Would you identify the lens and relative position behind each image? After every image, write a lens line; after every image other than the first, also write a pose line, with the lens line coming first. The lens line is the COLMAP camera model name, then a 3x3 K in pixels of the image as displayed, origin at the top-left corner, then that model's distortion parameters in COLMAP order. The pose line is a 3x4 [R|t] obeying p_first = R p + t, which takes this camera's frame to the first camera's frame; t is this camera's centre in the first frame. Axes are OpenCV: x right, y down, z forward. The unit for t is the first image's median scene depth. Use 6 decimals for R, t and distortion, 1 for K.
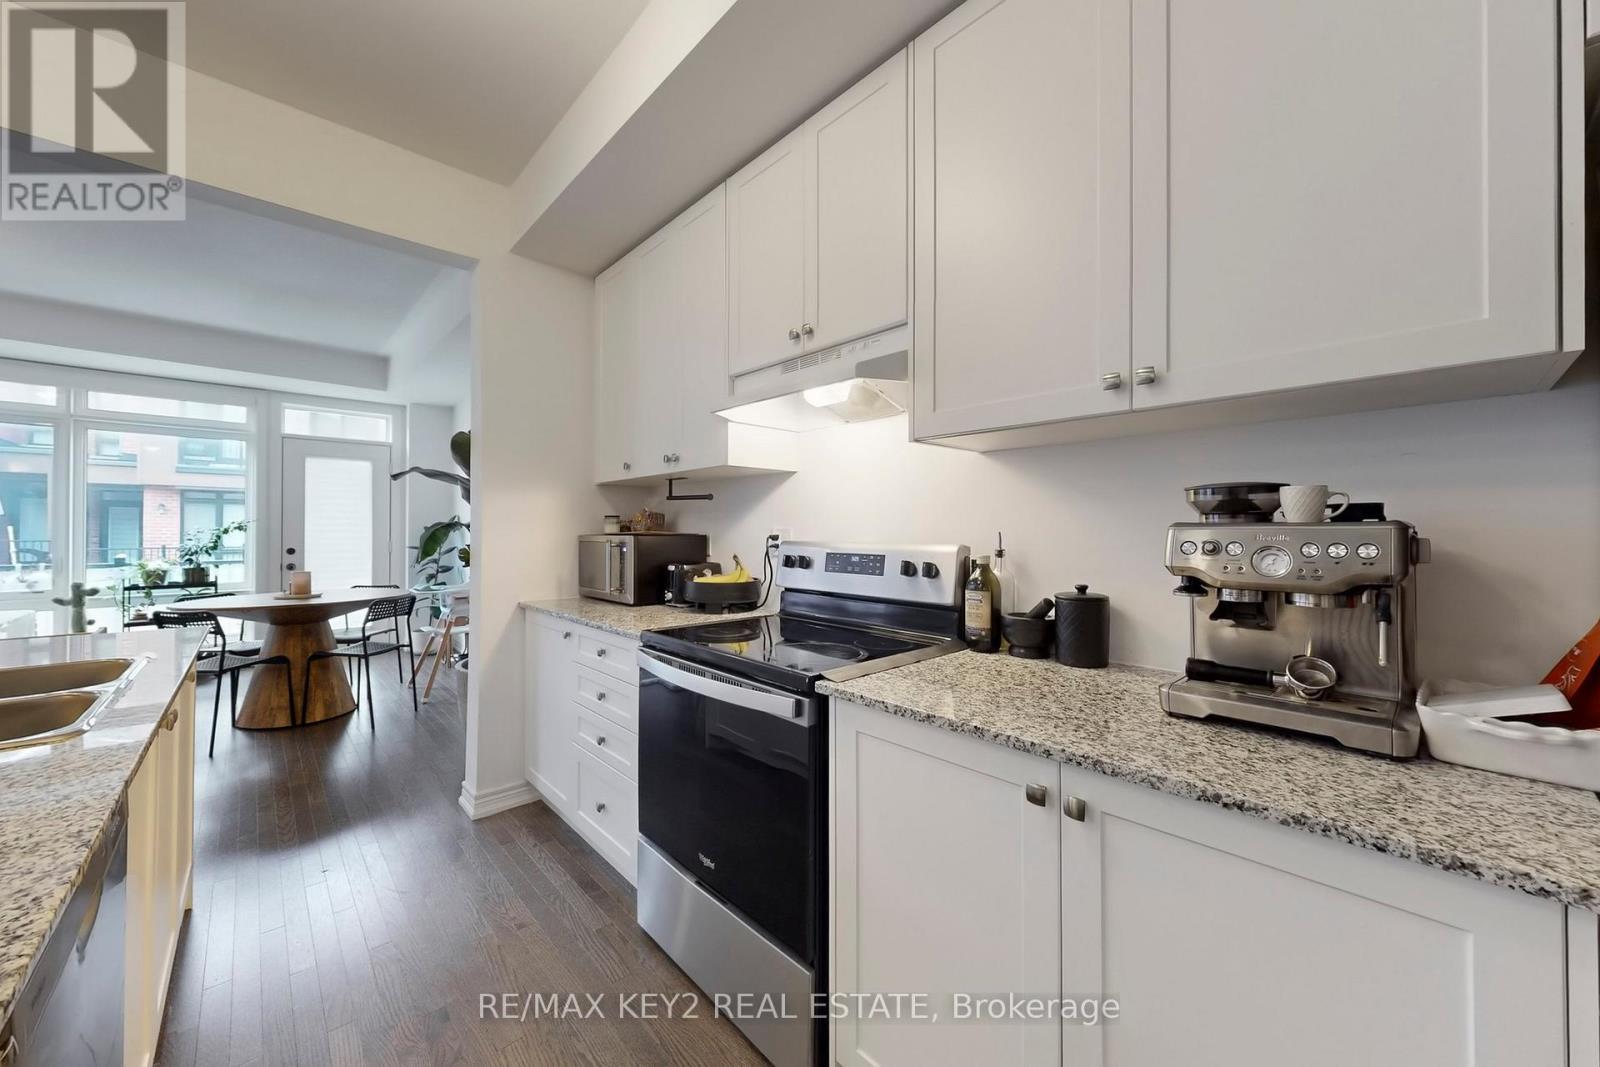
lens RADIAL K [[586.7, 0, 801.7], [0, 586.7, 525.8], [0, 0, 1]] dist [0.001086, -0.000939]
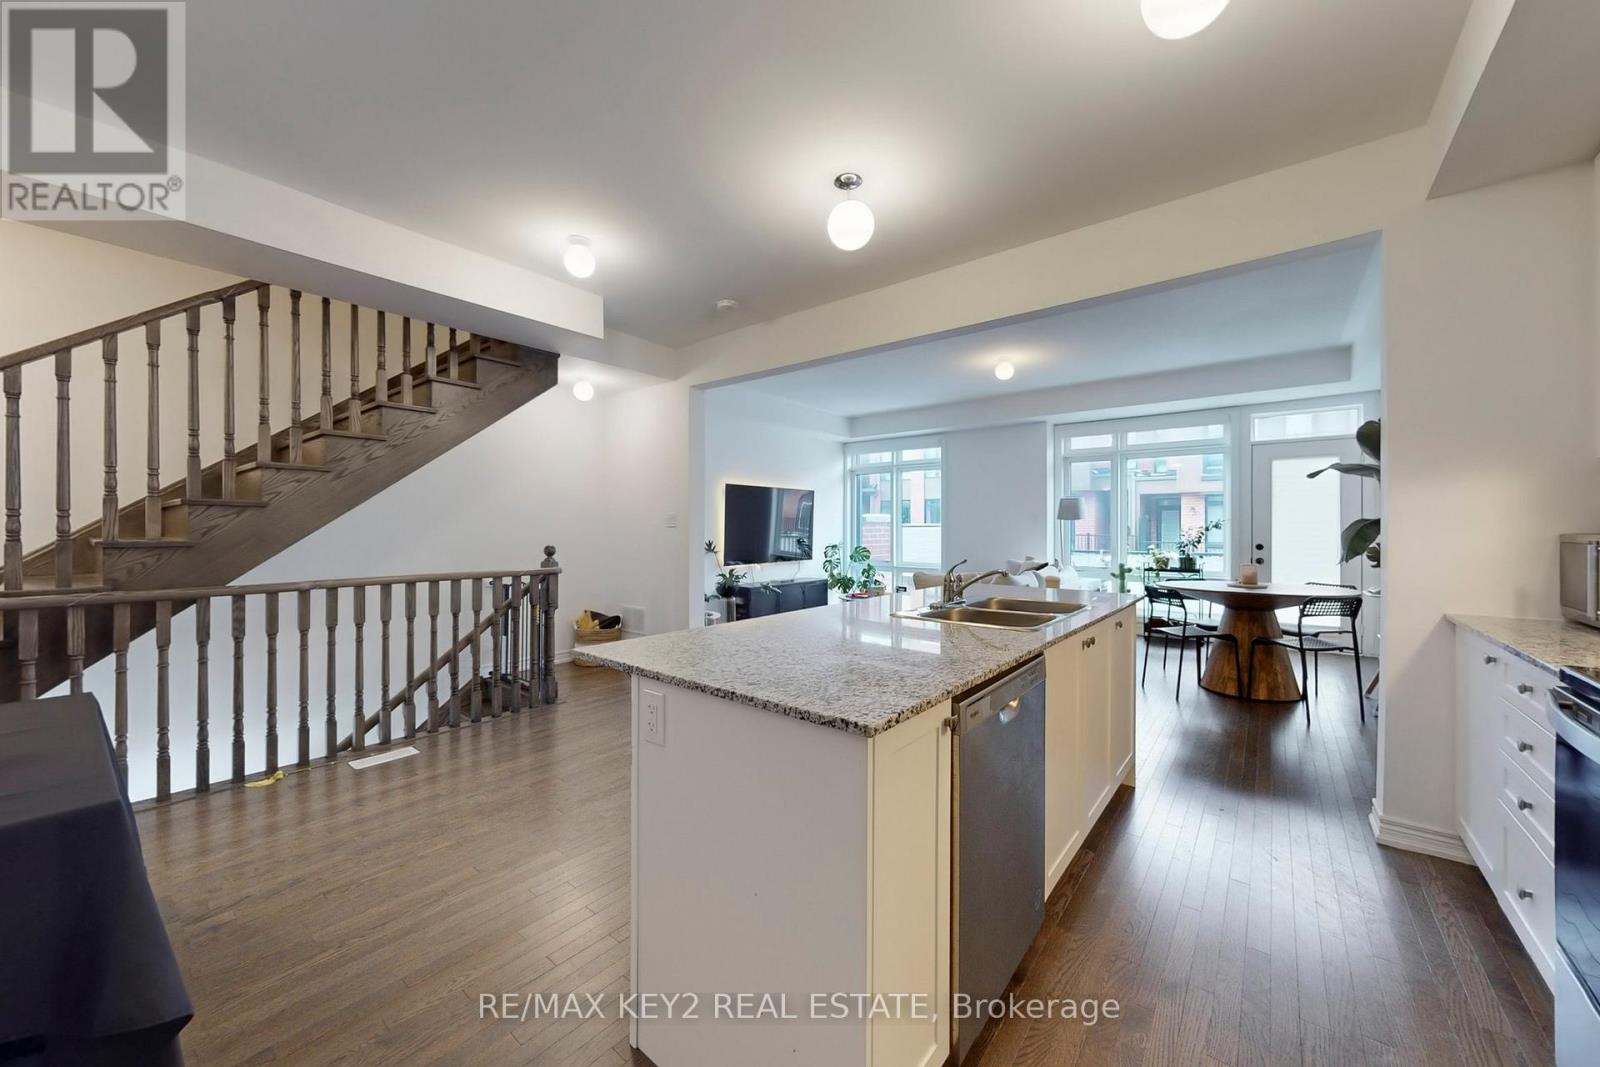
lens RADIAL K [[586.7, 0, 803.0], [0, 586.7, 526.2], [0, 0, 1]] dist [0.001086, -0.000939]
pose [[0.140094, -0.003726, -0.990131, 0.215714], [0.007274, 0.999970, -0.002734, 0.001775], [0.990112, -0.006819, 0.140117, -0.015491]]
